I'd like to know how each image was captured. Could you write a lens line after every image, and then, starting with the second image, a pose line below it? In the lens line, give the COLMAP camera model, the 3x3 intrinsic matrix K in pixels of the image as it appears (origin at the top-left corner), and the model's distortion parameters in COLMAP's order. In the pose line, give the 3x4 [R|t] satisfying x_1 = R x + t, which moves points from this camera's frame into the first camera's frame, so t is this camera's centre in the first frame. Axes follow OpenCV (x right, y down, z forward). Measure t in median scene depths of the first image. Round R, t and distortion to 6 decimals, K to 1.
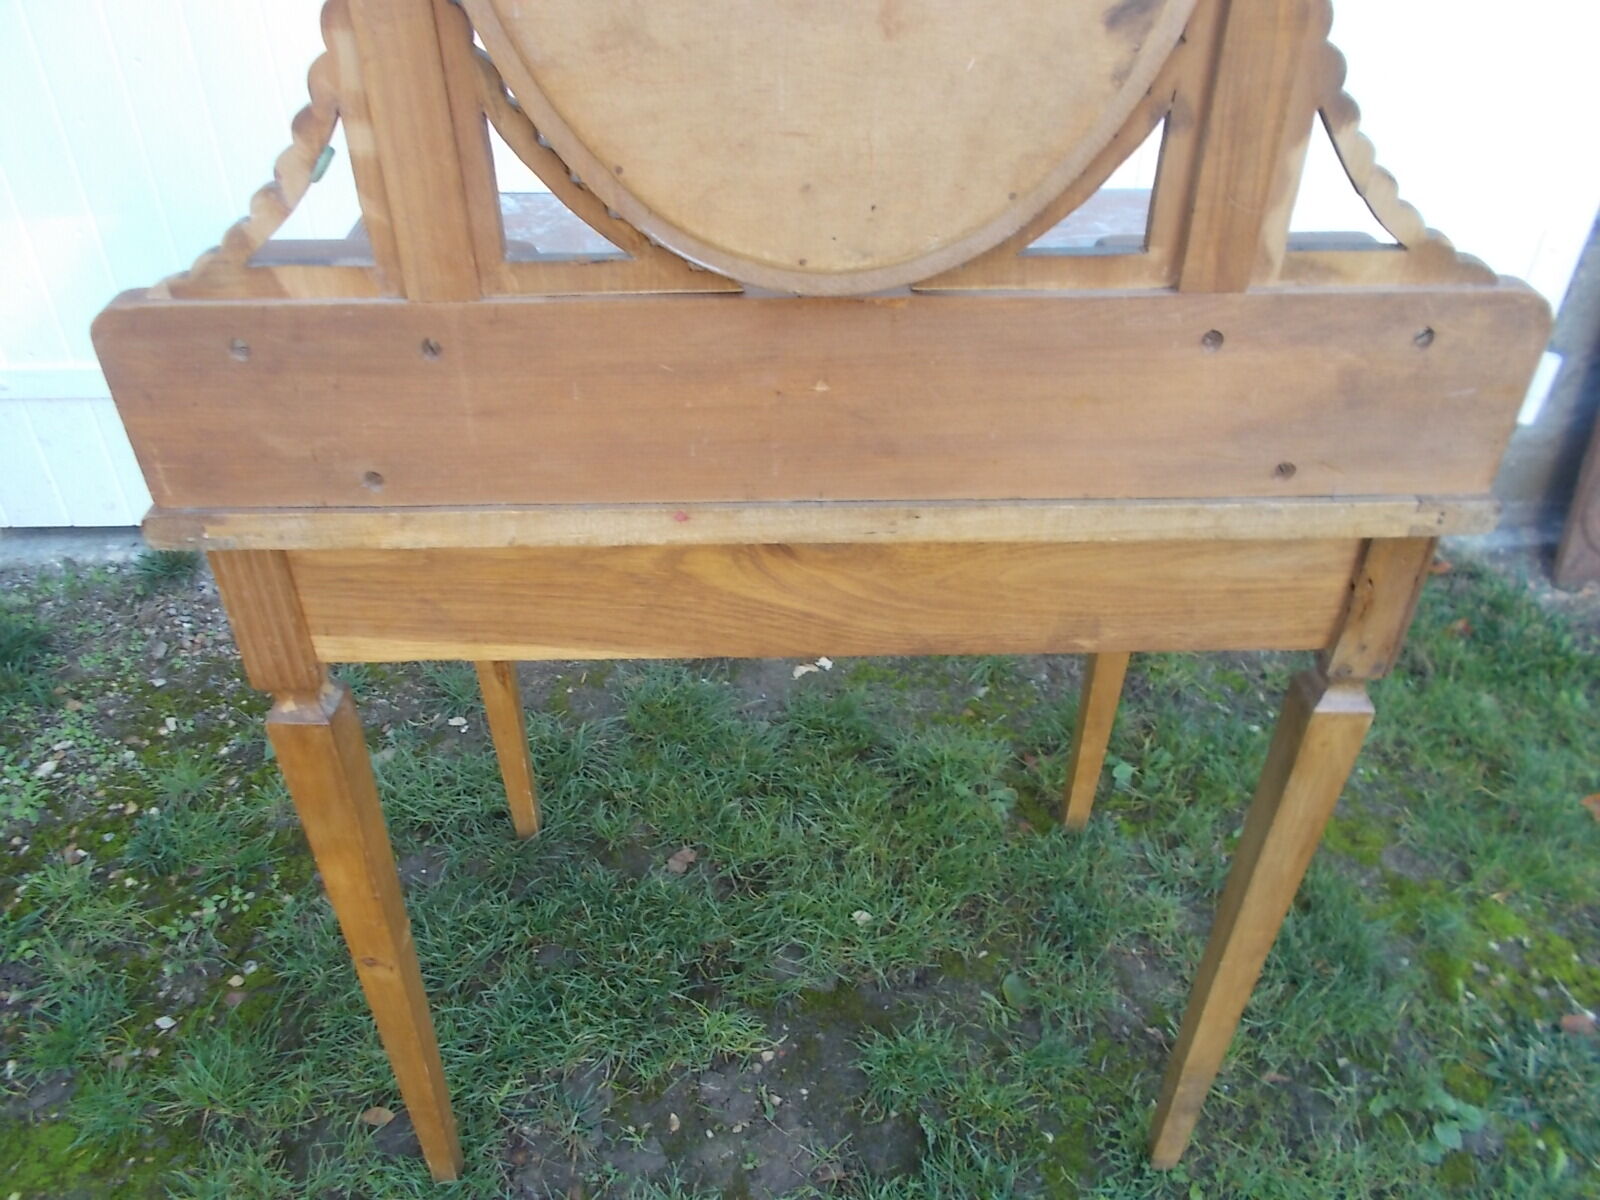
lens RADIAL K [[1226.1, 0, 792.3], [0, 1226.1, 594.8], [0, 0, 1]] dist [0.014648, -0.021394]
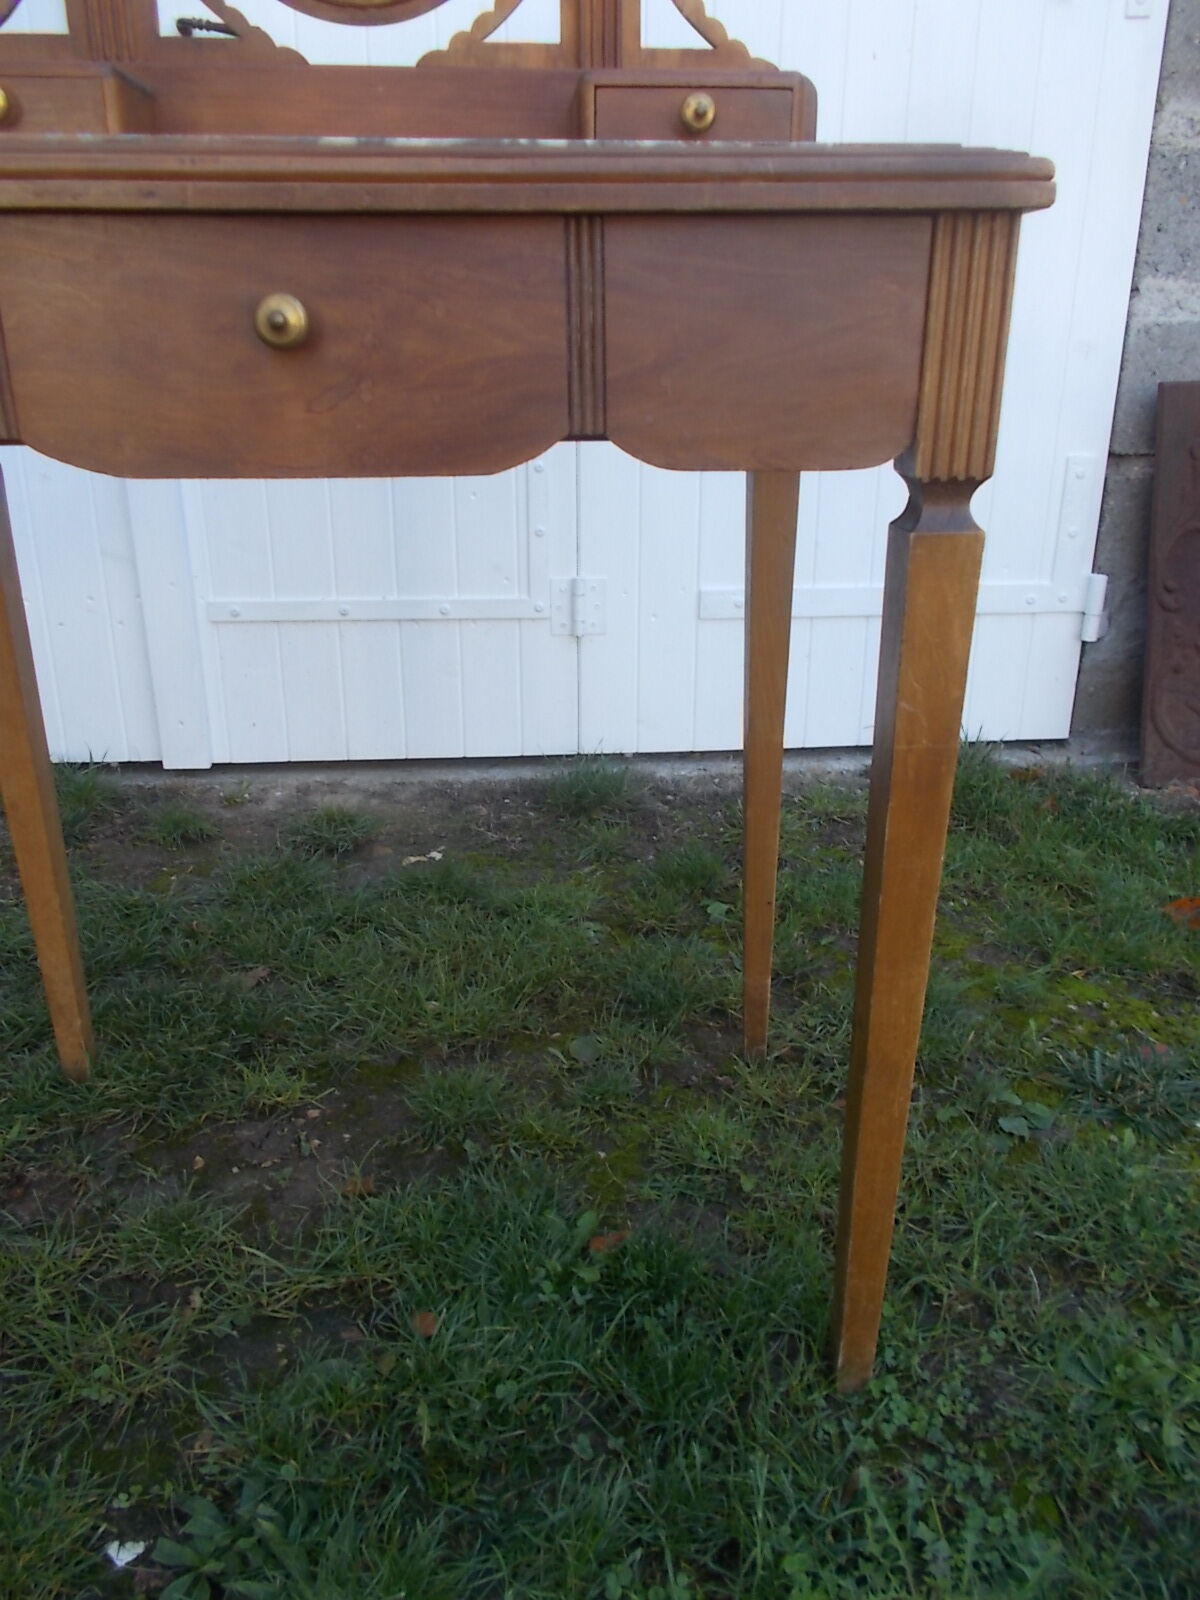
lens RADIAL K [[1226.1, 0, 612.5], [0, 1226.1, 794.6], [0, 0, 1]] dist [0.014648, -0.021394]
pose [[0.998141, -0.026493, 0.054893, 0.147797], [0.041044, 0.957948, -0.283990, 0.378844], [-0.045061, 0.285715, 0.957255, 0.020045]]
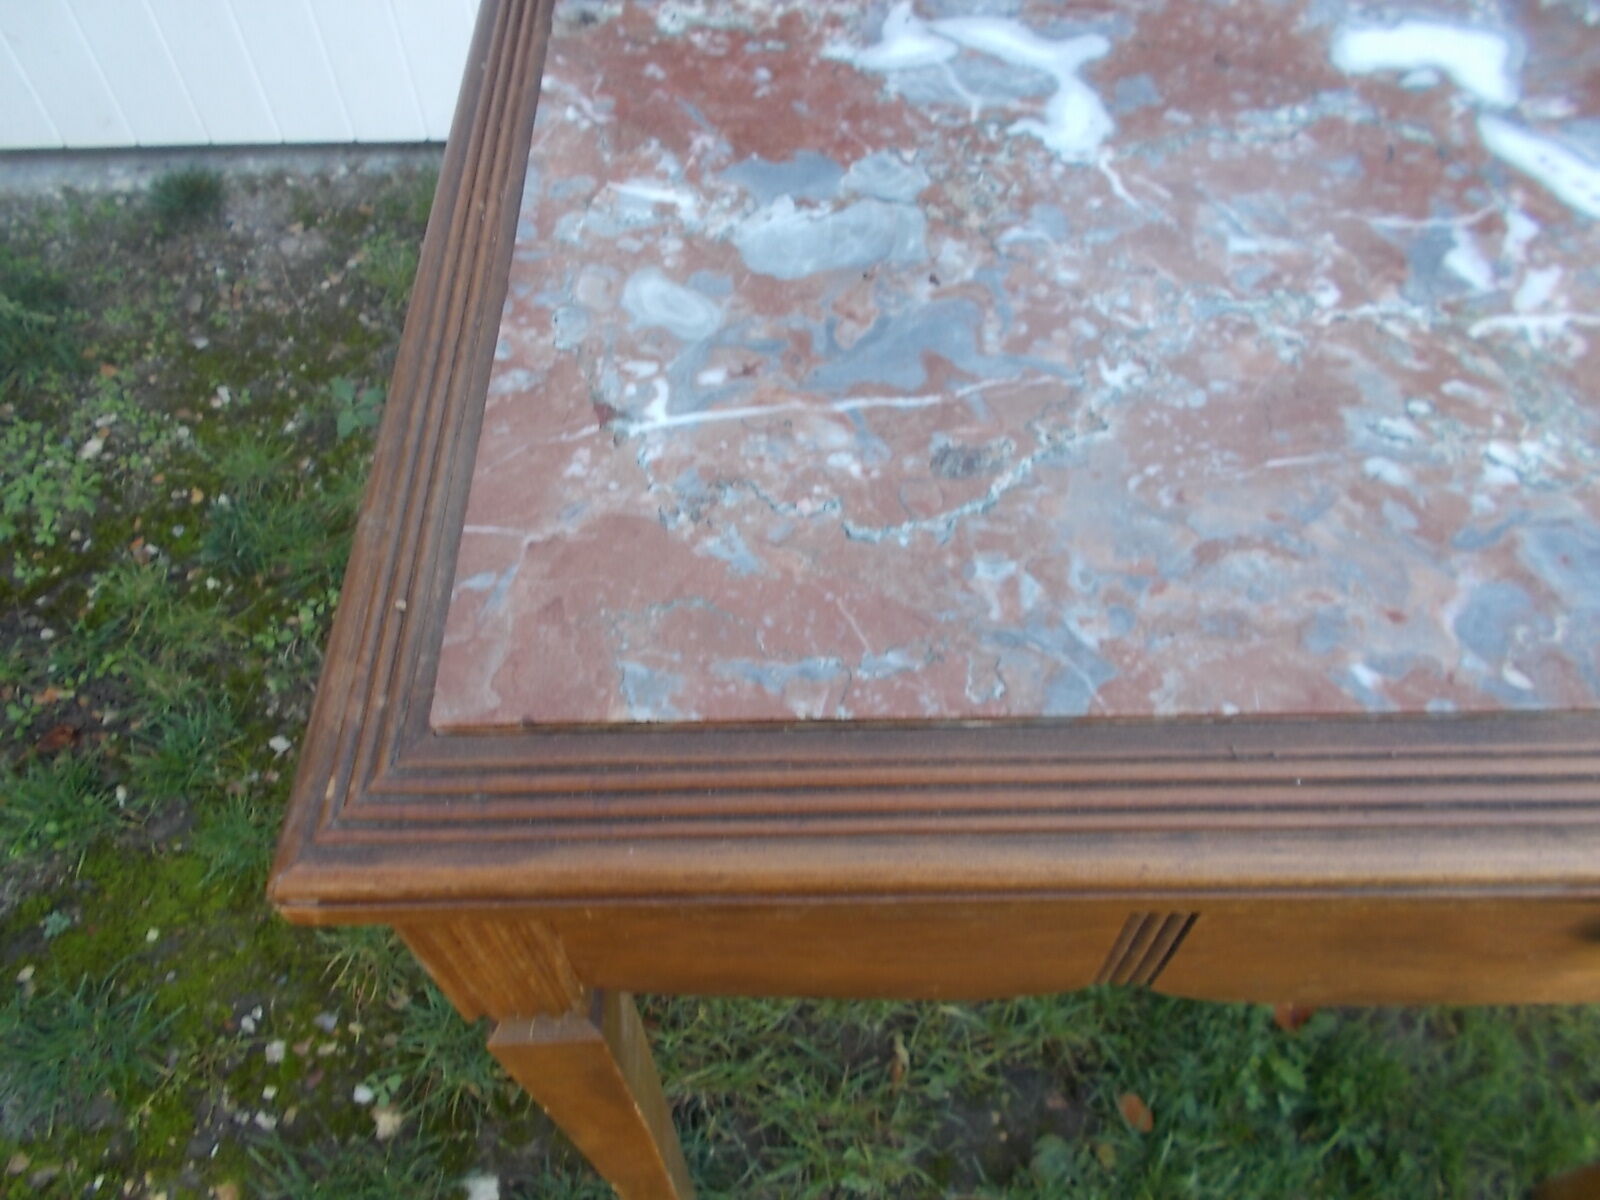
lens RADIAL K [[1226.1, 0, 787.8], [0, 1226.1, 593.3], [0, 0, 1]] dist [0.014648, -0.021394]
pose [[0.999838, 0.001557, -0.017930, -0.107902], [0.004207, 0.948425, 0.316975, -0.041400], [0.017499, -0.316999, 0.948264, 0.164171]]
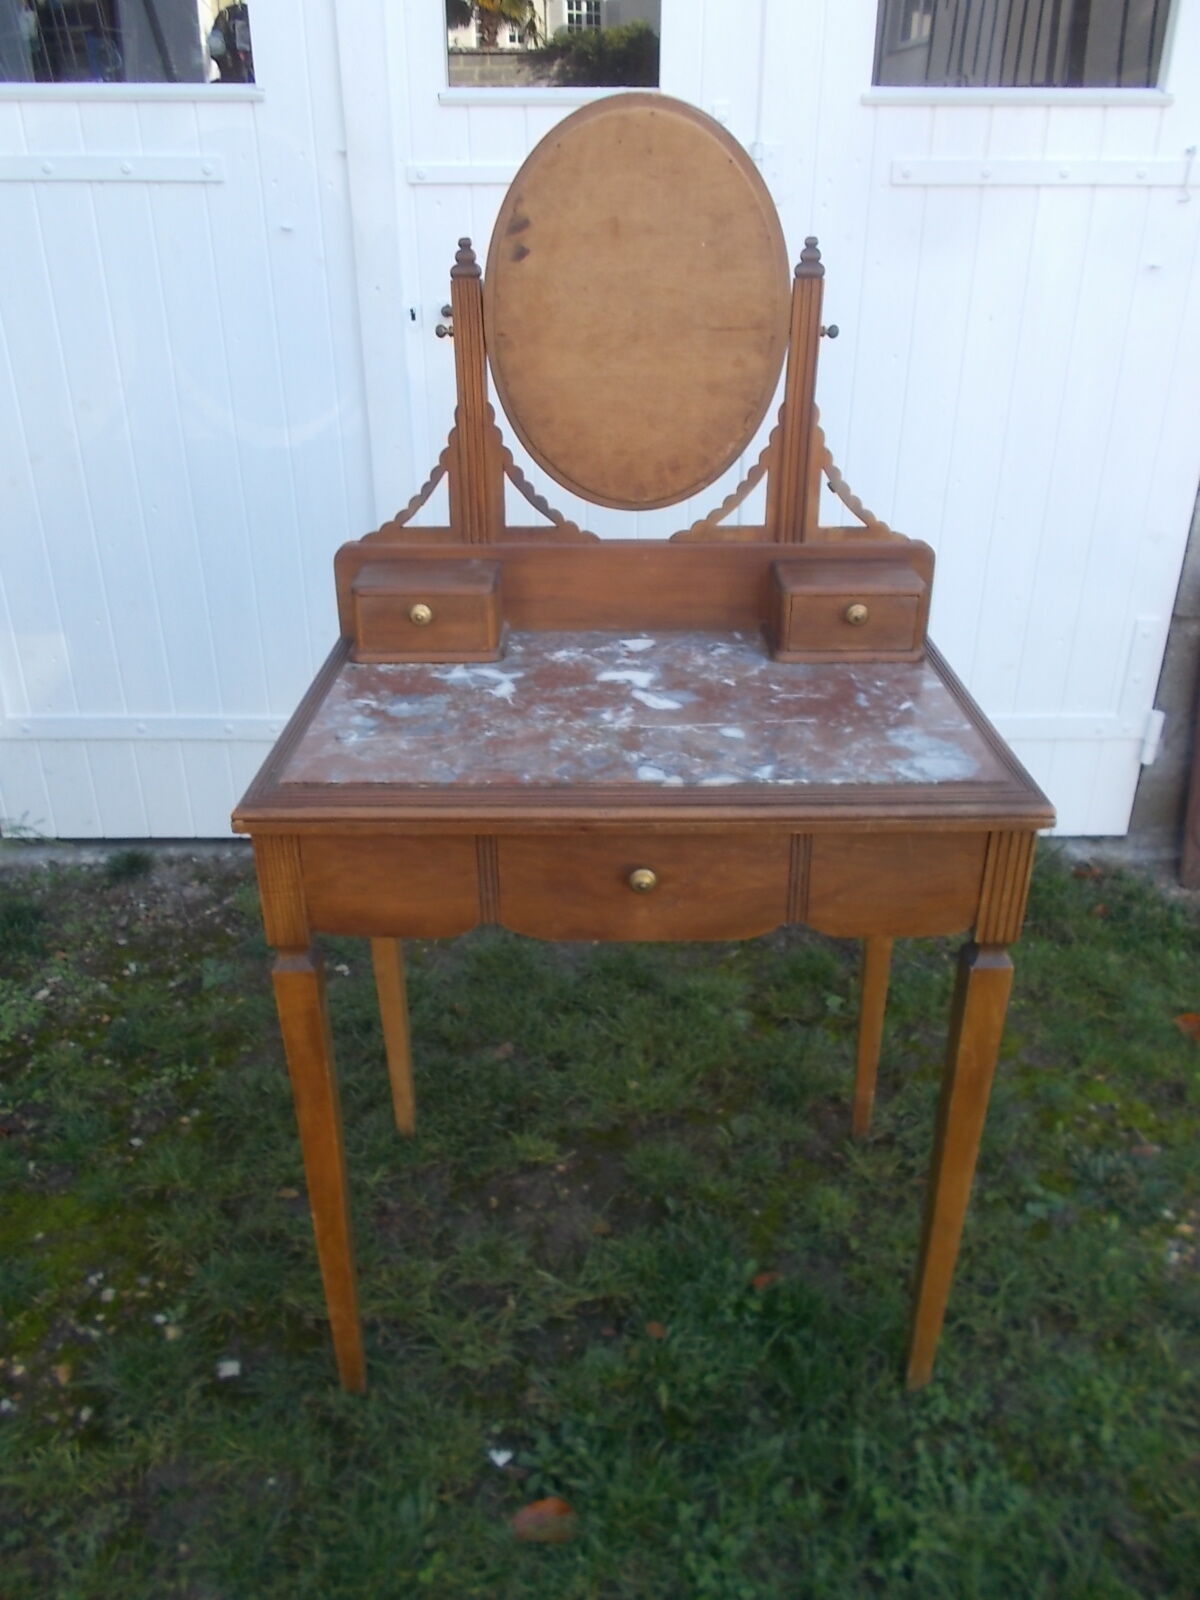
lens RADIAL K [[1226.1, 0, 611.4], [0, 1226.1, 791.8], [0, 0, 1]] dist [0.014648, -0.021394]
pose [[0.999760, 0.002967, -0.021693, 0.060402], [-0.007085, 0.981312, -0.192295, 0.202660], [0.020717, 0.192403, 0.981097, -0.419314]]
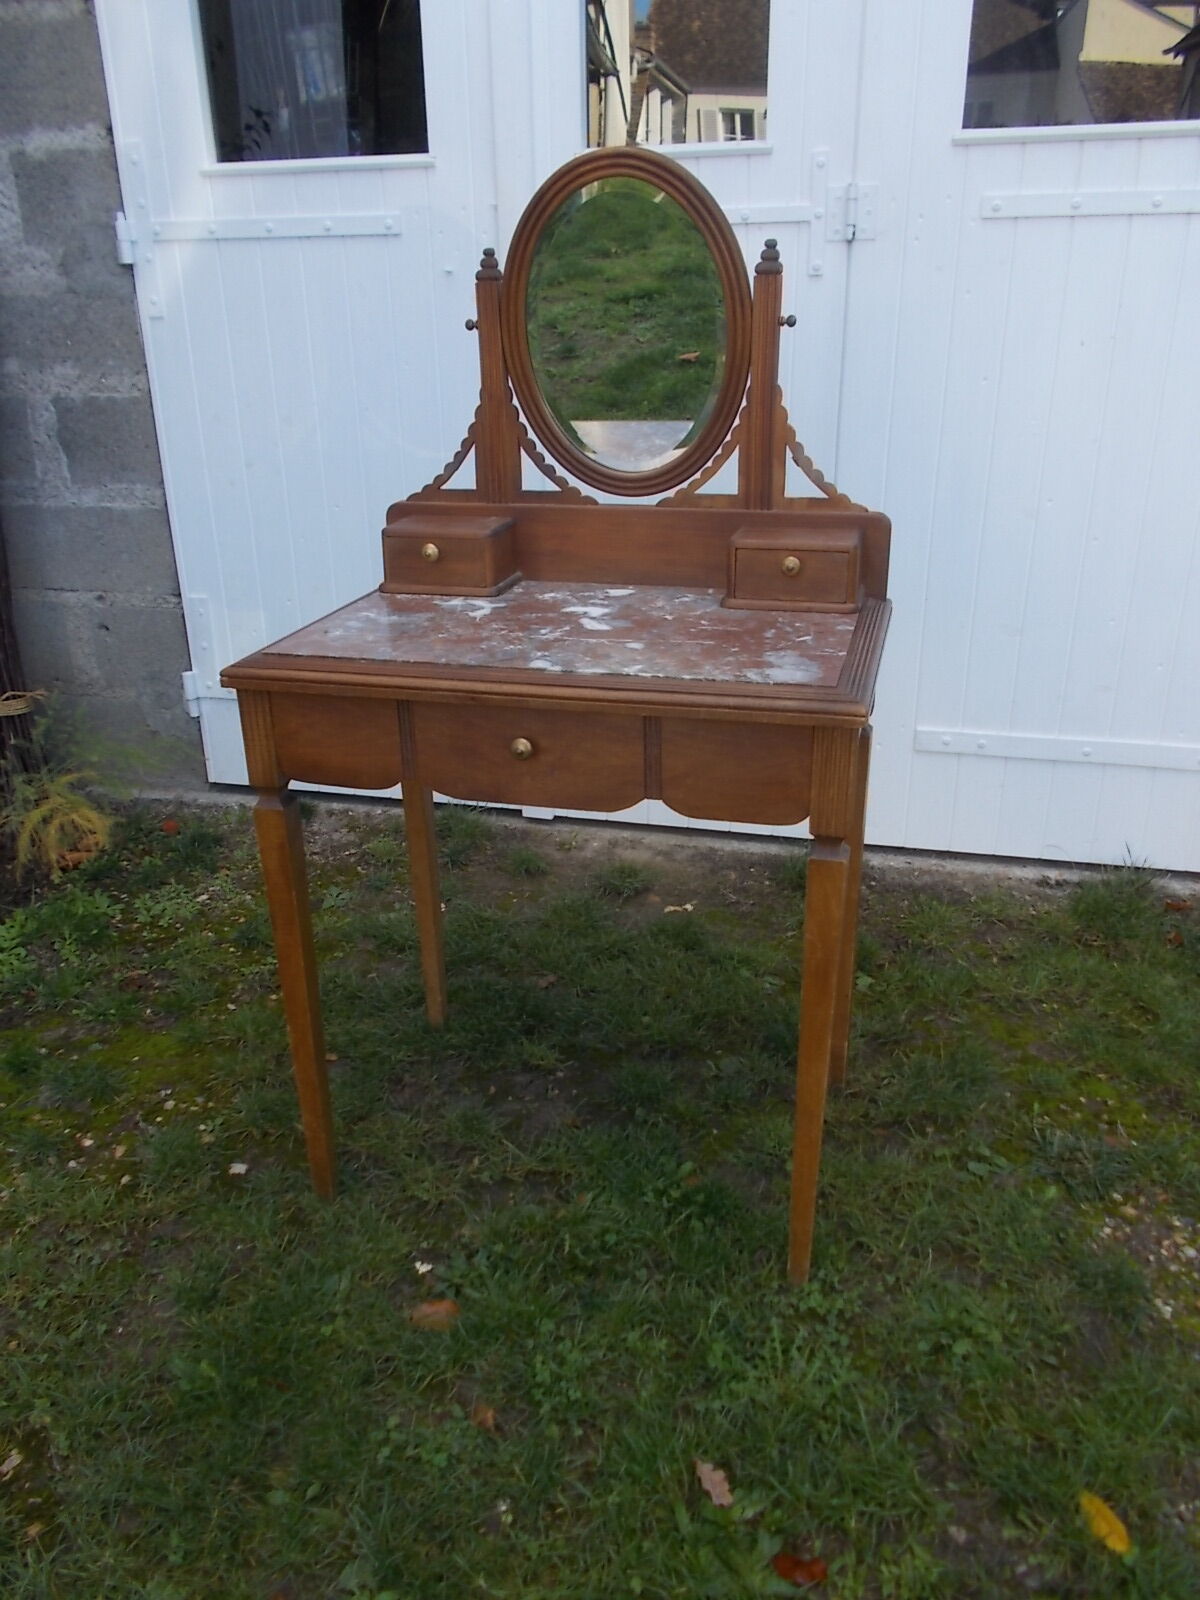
lens RADIAL K [[1226.1, 0, 599.0], [0, 1226.1, 809.0], [0, 0, 1]] dist [0.014648, -0.021394]
pose [[0.957706, 0.088429, -0.273824, 0.389546], [-0.153386, 0.962024, -0.225795, 0.359462], [0.243458, 0.258246, 0.934900, -0.500081]]
